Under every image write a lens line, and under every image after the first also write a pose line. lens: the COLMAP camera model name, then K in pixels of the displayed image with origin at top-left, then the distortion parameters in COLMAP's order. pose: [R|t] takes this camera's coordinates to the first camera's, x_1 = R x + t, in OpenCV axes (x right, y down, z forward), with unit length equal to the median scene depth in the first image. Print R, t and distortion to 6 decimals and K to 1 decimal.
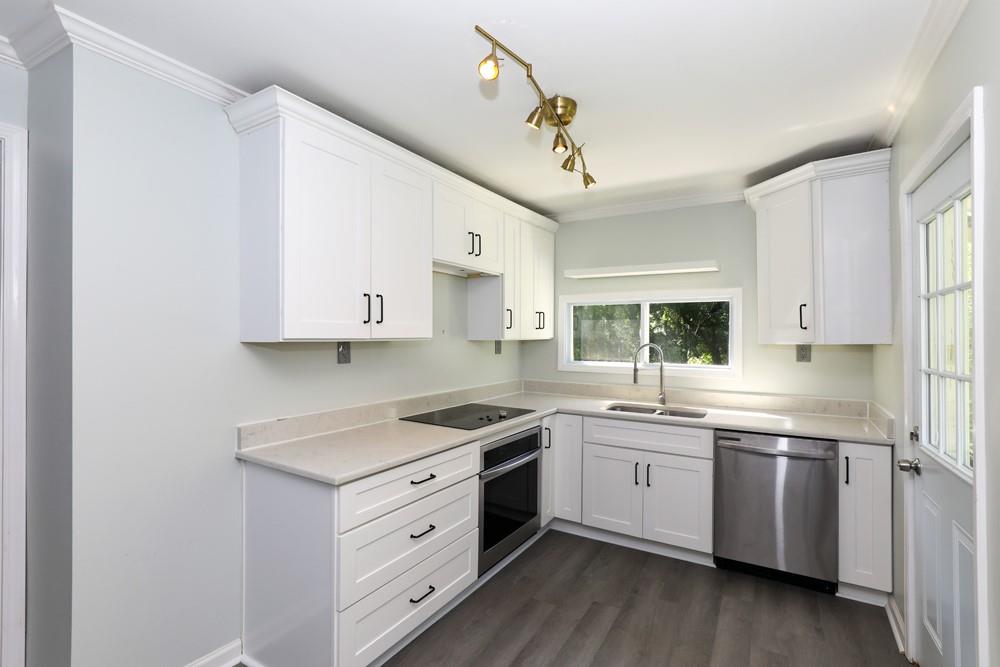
lens RADIAL K [[474.7, 0, 502.9], [0, 474.7, 338.8], [0, 0, 1]] dist [-0.005061, 0.003139]
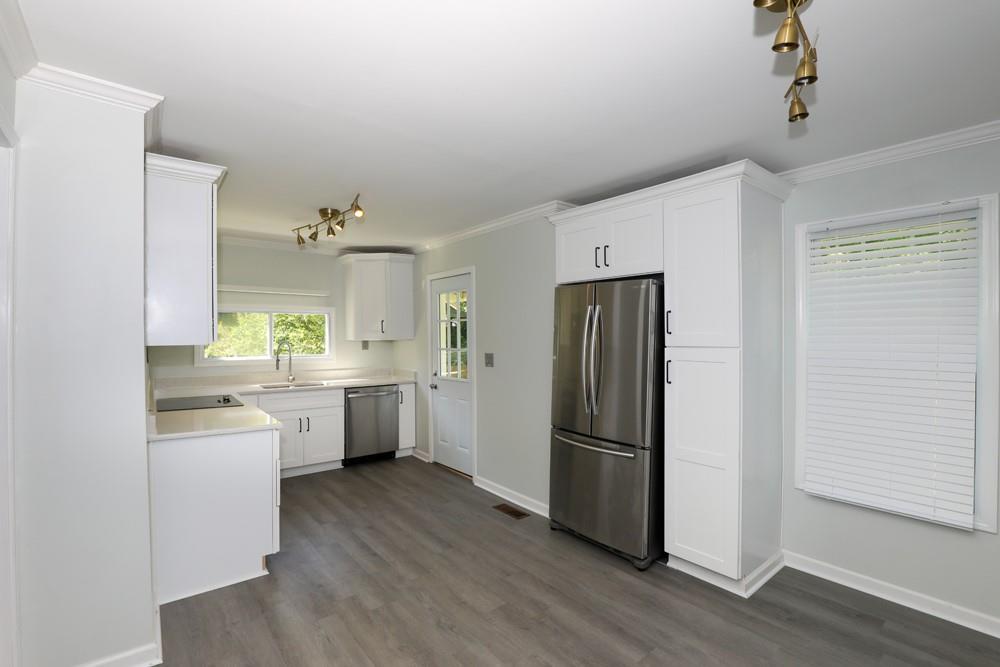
lens RADIAL K [[474.7, 0, 497.9], [0, 474.7, 331.5], [0, 0, 1]] dist [-0.005061, 0.003139]
pose [[0.378571, -0.003976, 0.925564, -1.077018], [0.016175, 0.999866, -0.002320, -0.011326], [-0.925431, 0.015849, 0.378585, -0.238362]]
